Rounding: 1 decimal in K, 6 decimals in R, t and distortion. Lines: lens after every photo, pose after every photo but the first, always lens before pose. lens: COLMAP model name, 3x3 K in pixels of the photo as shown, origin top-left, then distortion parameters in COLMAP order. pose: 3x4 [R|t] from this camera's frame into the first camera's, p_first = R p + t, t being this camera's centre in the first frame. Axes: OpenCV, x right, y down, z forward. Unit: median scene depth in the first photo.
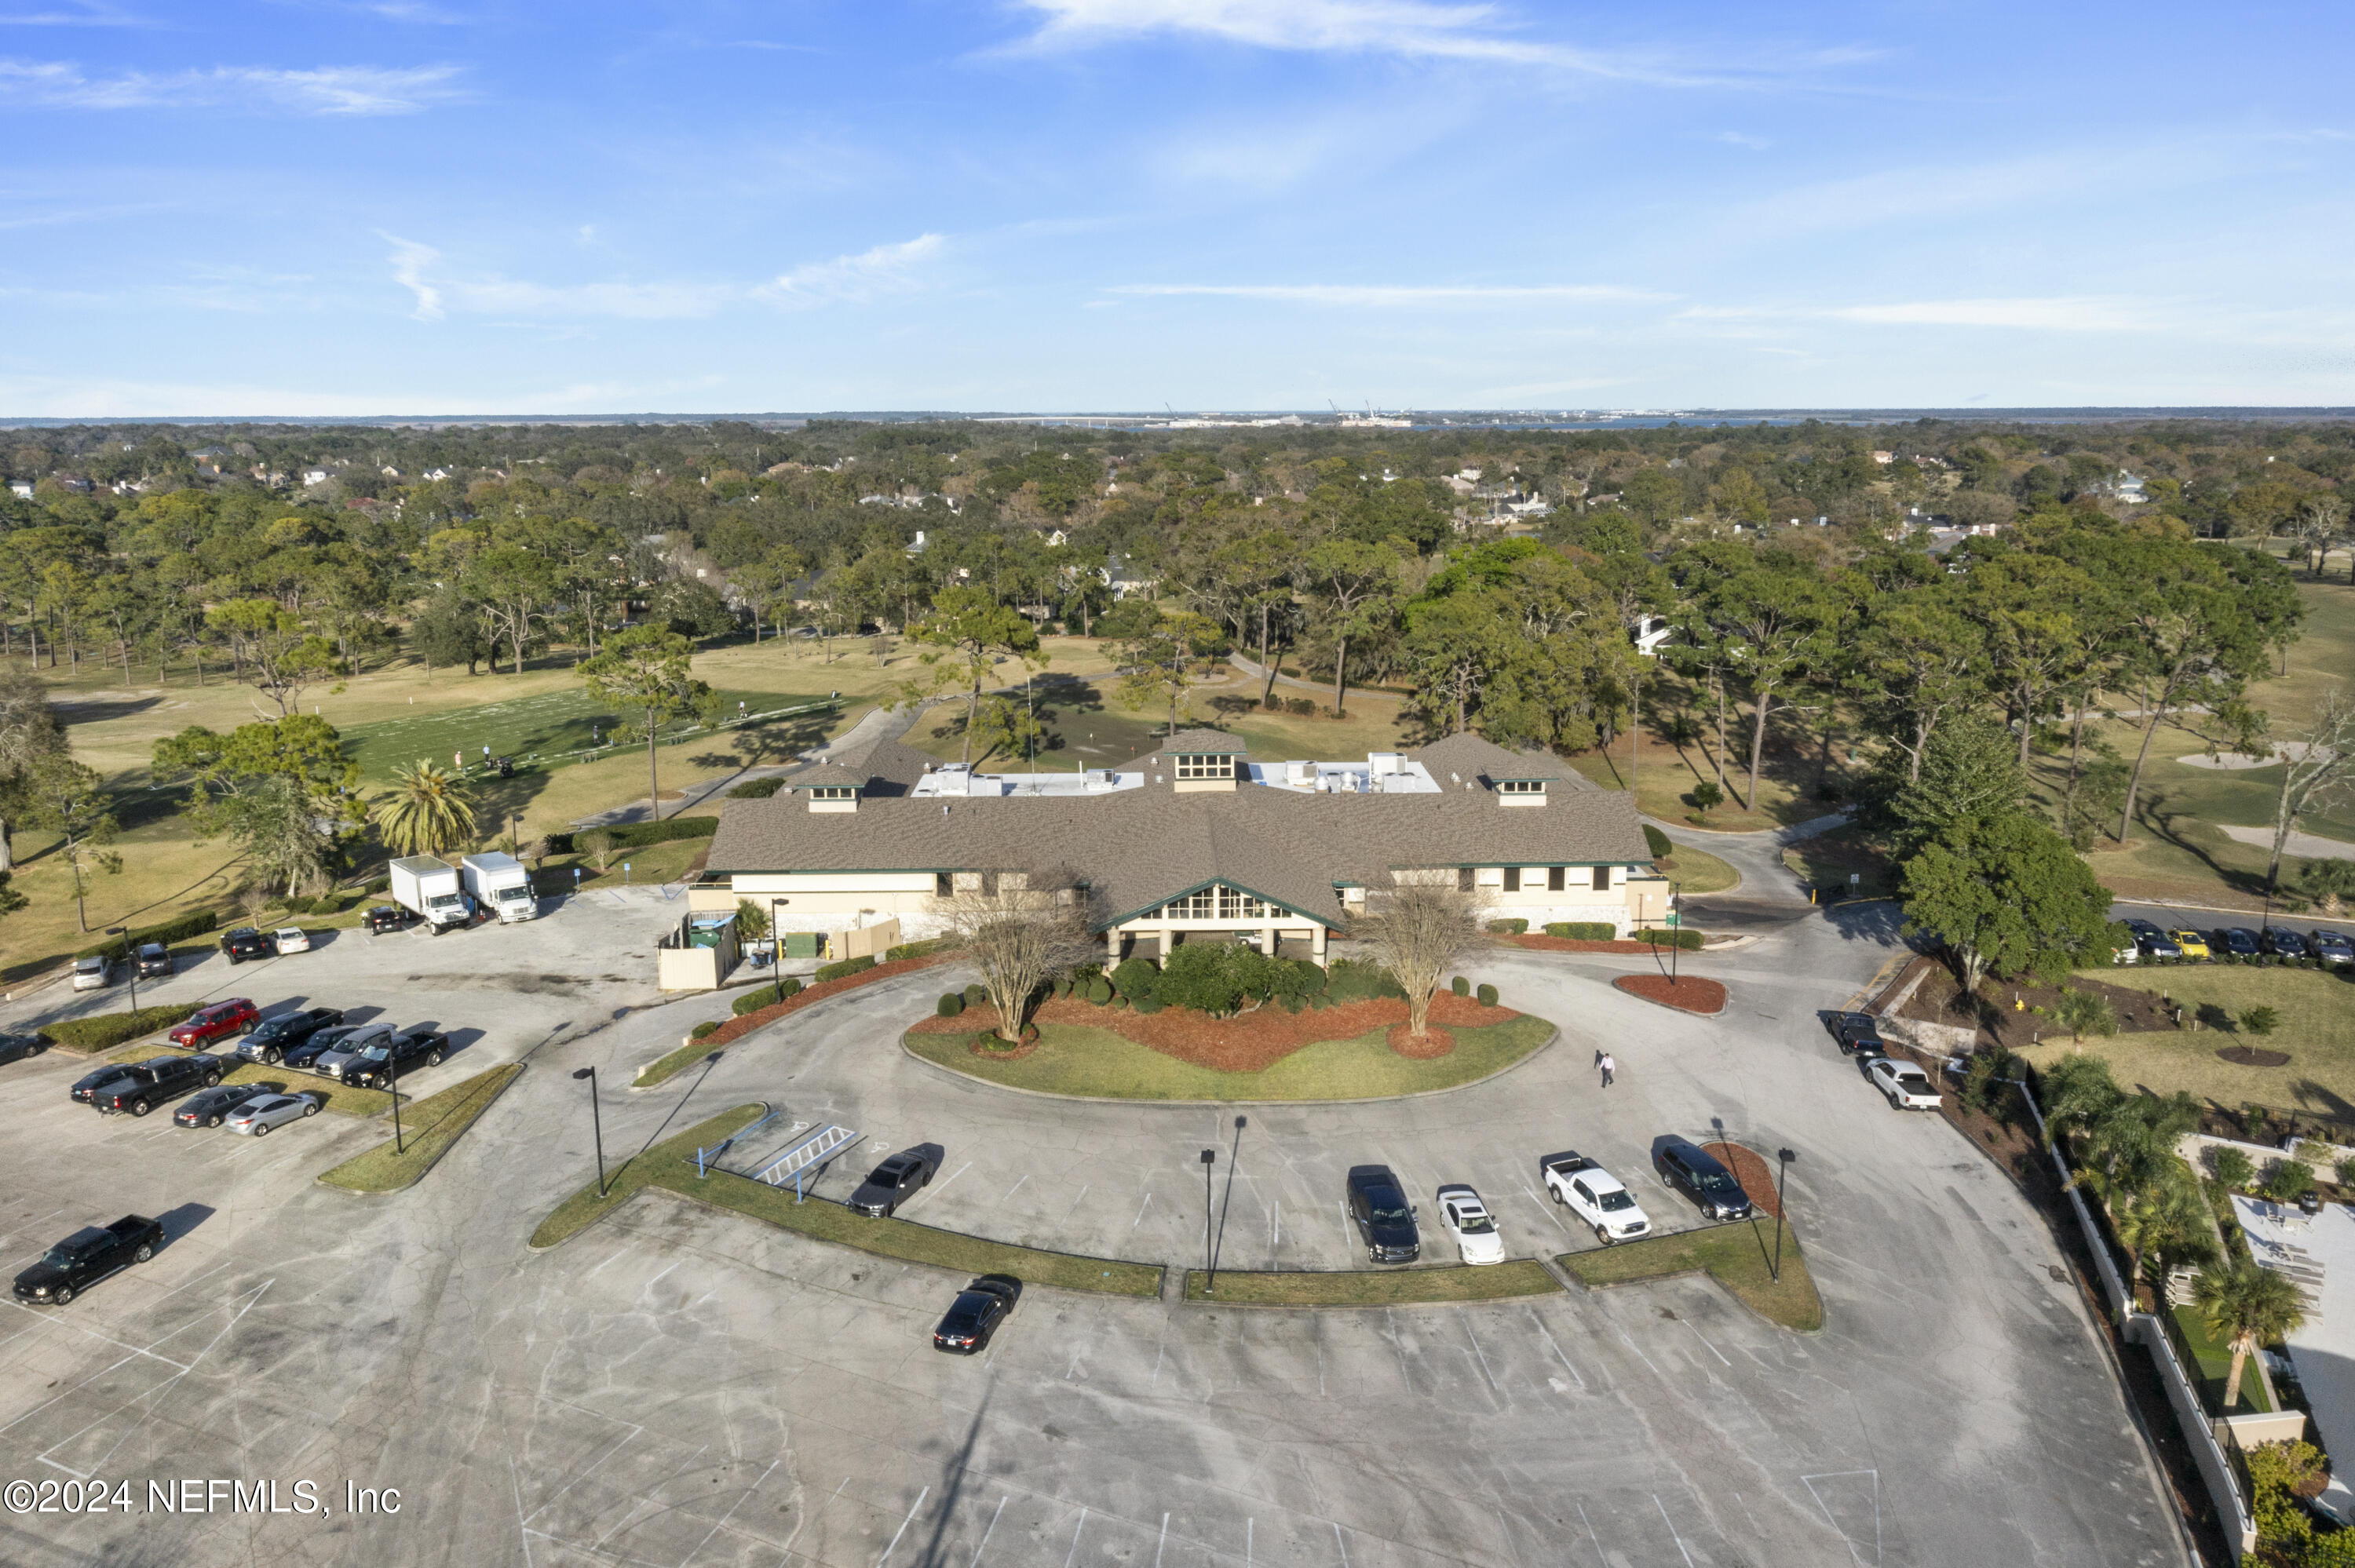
lens RADIAL K [[1928.7, 0, 1177.5], [0, 1928.7, 784.0], [0, 0, 1]] dist [-0.008733, -0.009322]
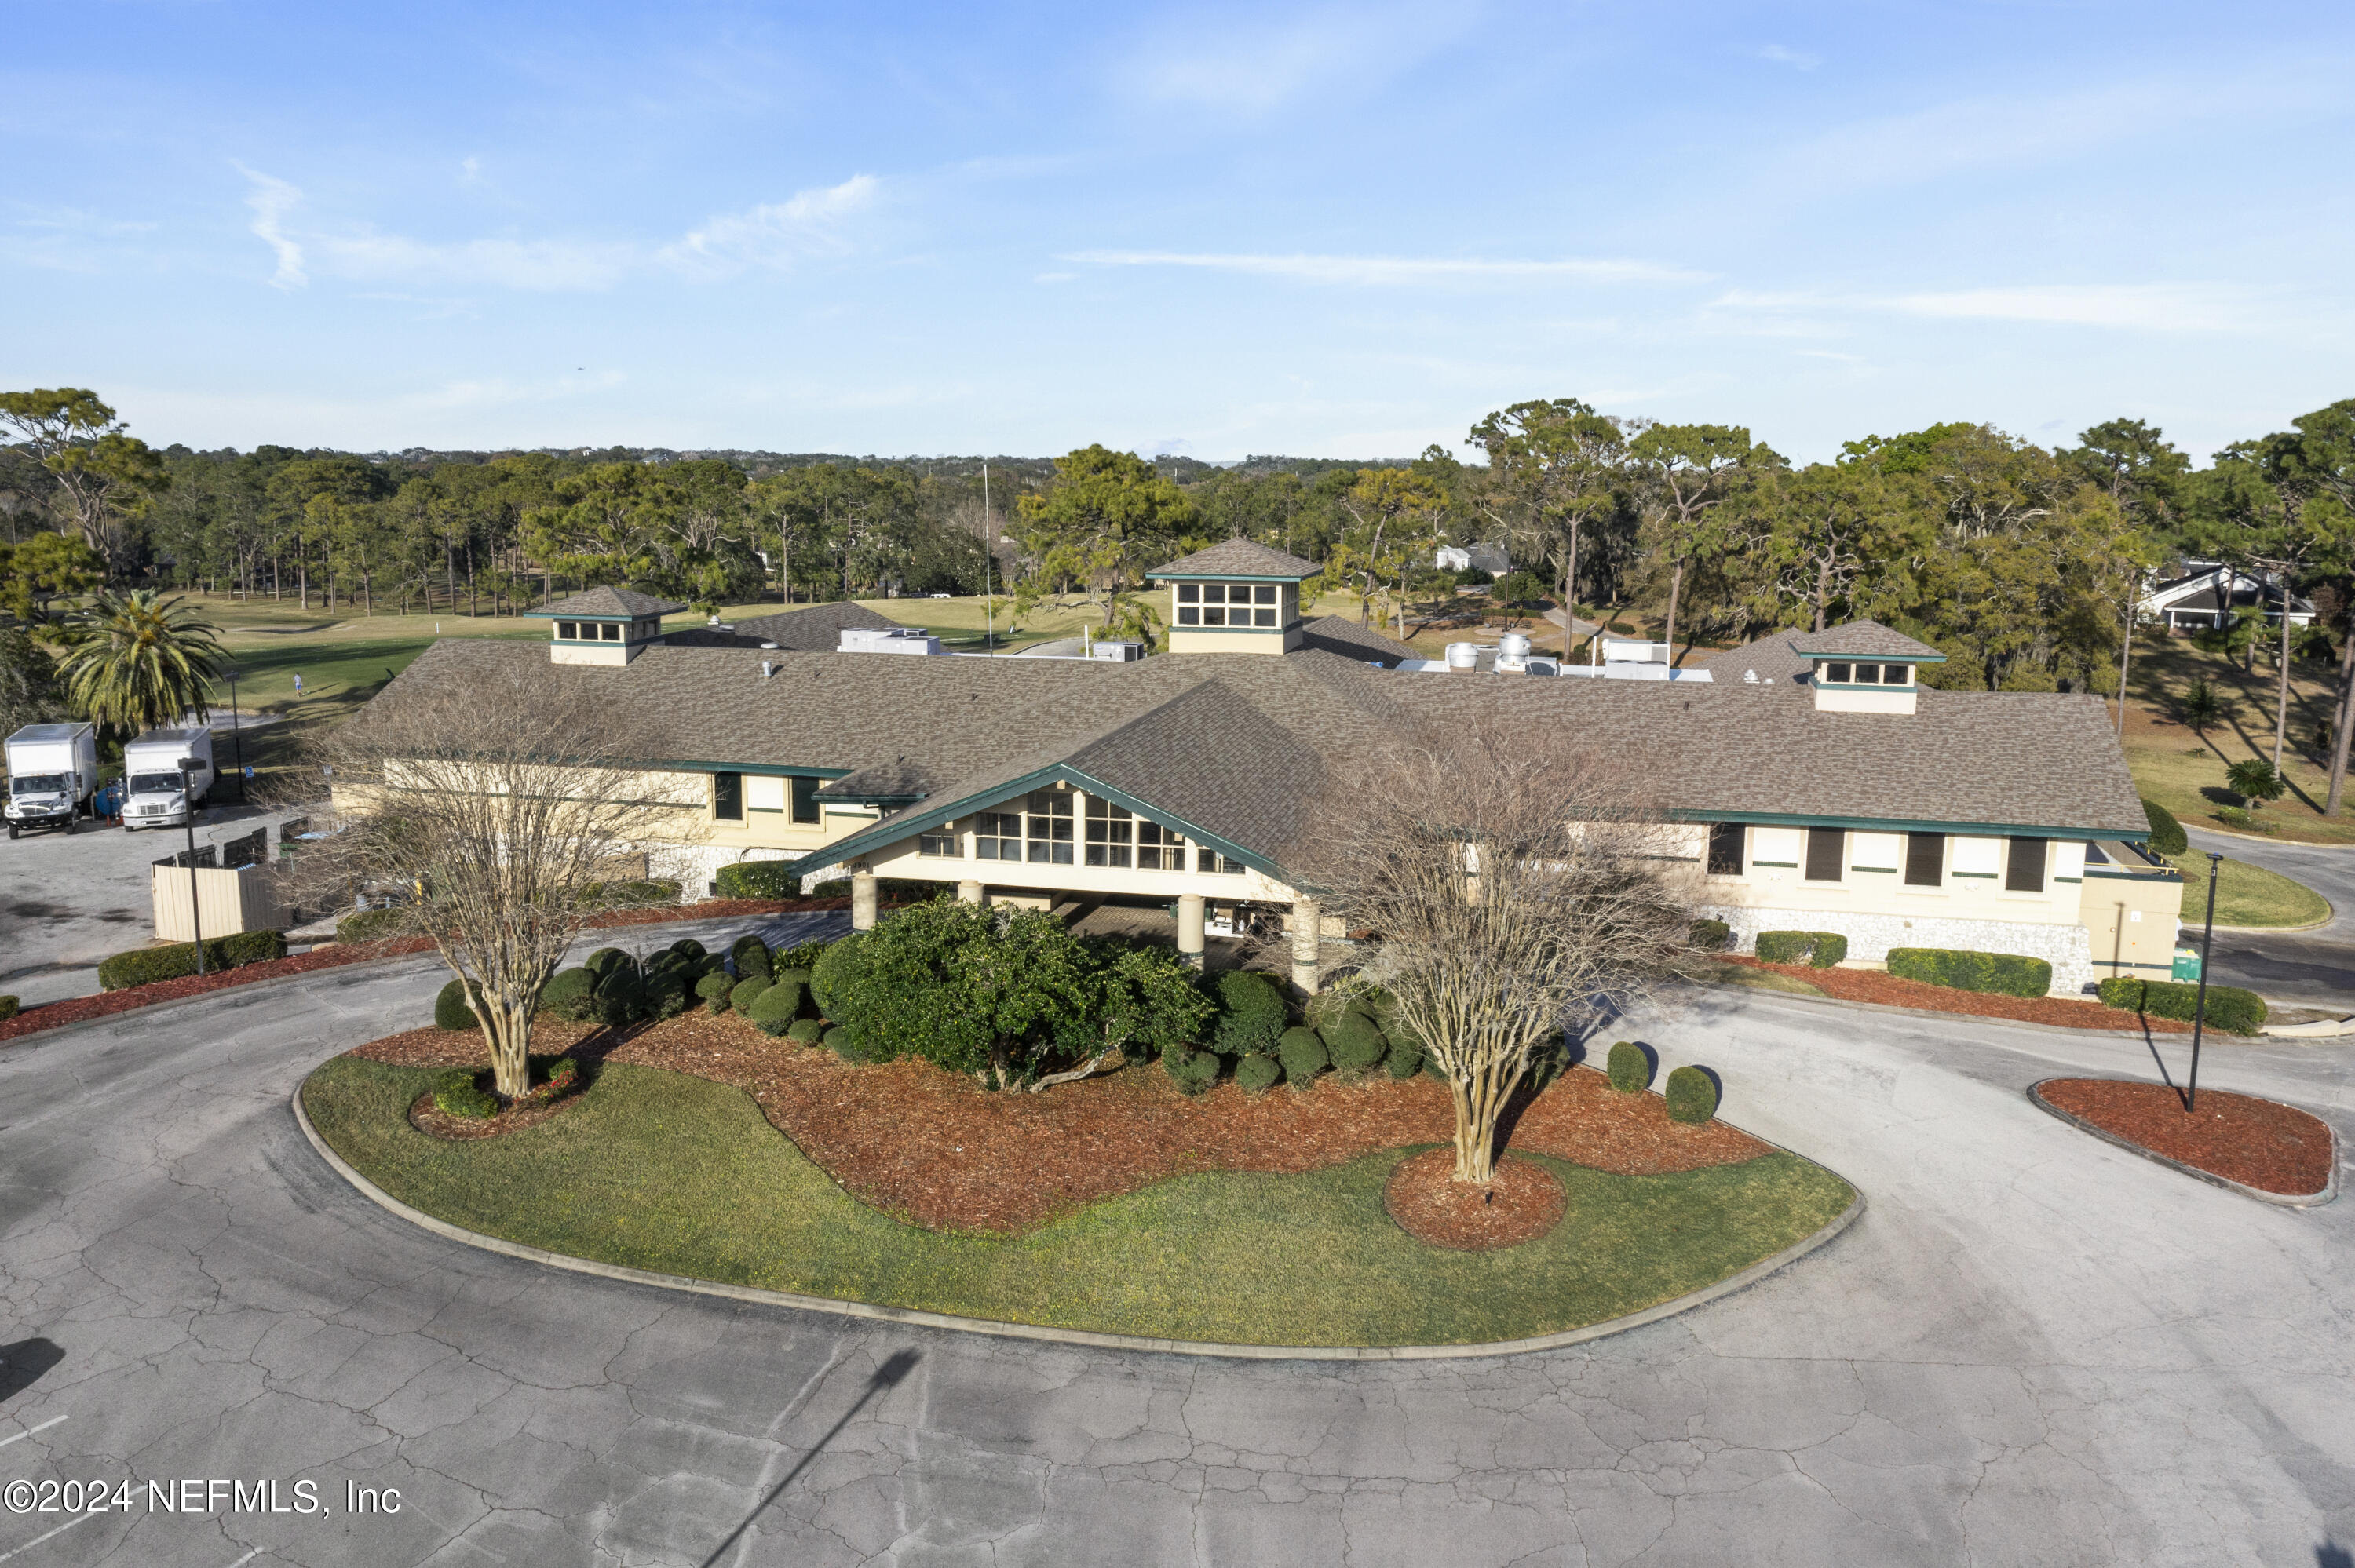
lens RADIAL K [[1878.0, 0, 1177.5], [0, 1878.0, 784.0], [0, 0, 1]] dist [0.003853, 0.001014]
pose [[0.970855, 0.055434, -0.233169, 0.124990], [-0.061466, 0.997934, -0.018675, 0.050517], [0.231652, 0.032462, 0.972257, 0.507478]]
